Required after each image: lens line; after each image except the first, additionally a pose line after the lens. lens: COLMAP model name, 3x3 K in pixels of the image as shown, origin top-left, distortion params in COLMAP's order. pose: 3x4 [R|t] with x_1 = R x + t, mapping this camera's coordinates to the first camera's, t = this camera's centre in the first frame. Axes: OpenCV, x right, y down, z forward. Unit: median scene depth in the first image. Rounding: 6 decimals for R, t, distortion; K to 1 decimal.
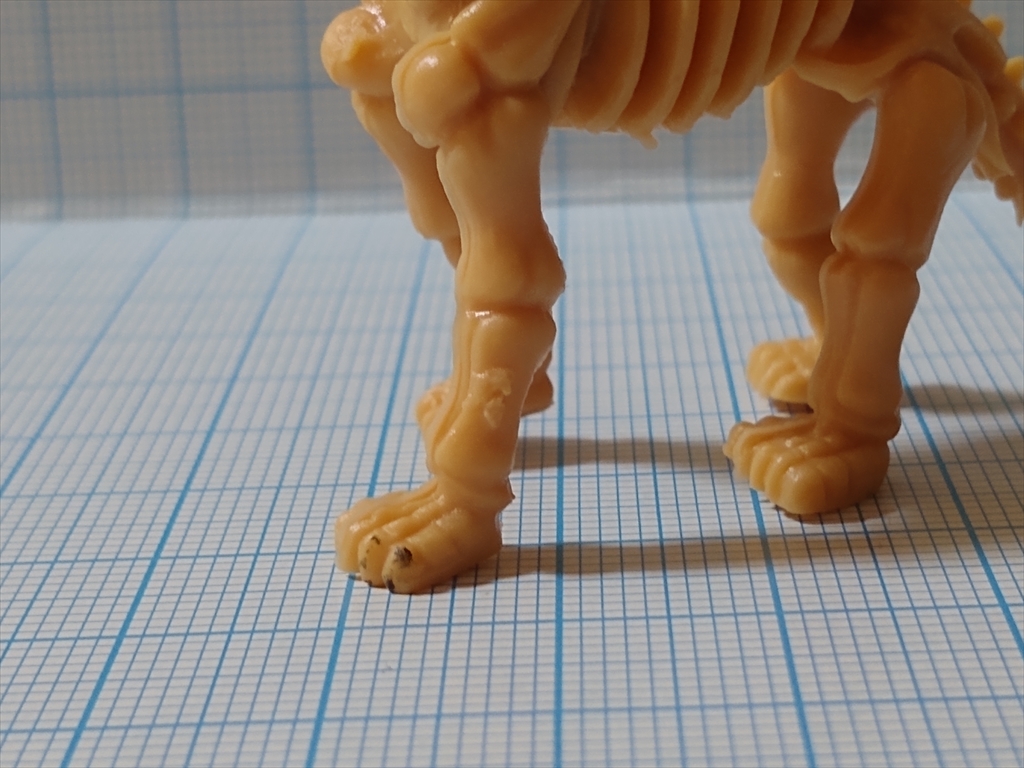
lens RADIAL K [[2850.3, 0, 512.0], [0, 2850.3, 384.0], [0, 0, 1]] dist [0.411049, -1.414889]
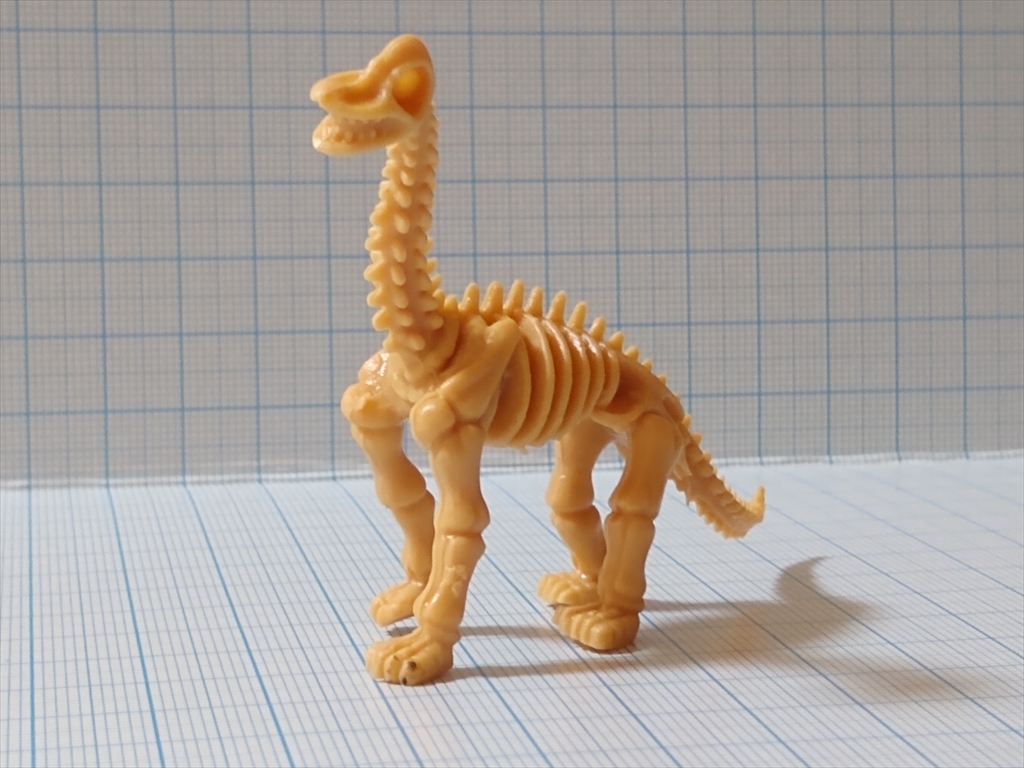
lens RADIAL K [[2850.3, 0, 512.0], [0, 2850.3, 384.0], [0, 0, 1]] dist [0.411049, -1.414889]
pose [[0.973213, 0.010542, 0.229664, -0.382776], [0.026333, 0.987263, -0.156905, 0.163495], [-0.228393, 0.158749, 0.960539, -0.808251]]
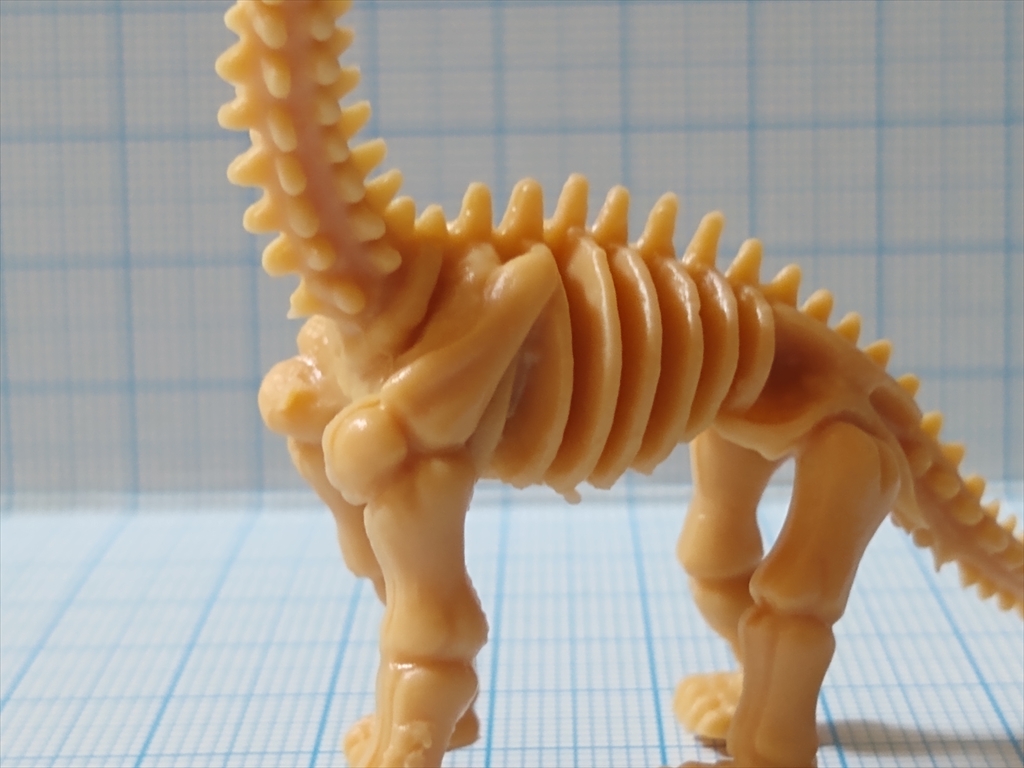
lens RADIAL K [[2850.3, 0, 512.0], [0, 2850.3, 384.0], [0, 0, 1]] dist [0.411049, -1.414889]
pose [[0.999757, 0.020046, 0.009174, 0.015154], [-0.019297, 0.996957, -0.075532, -0.045233], [-0.010660, 0.075336, 0.997101, -0.027293]]
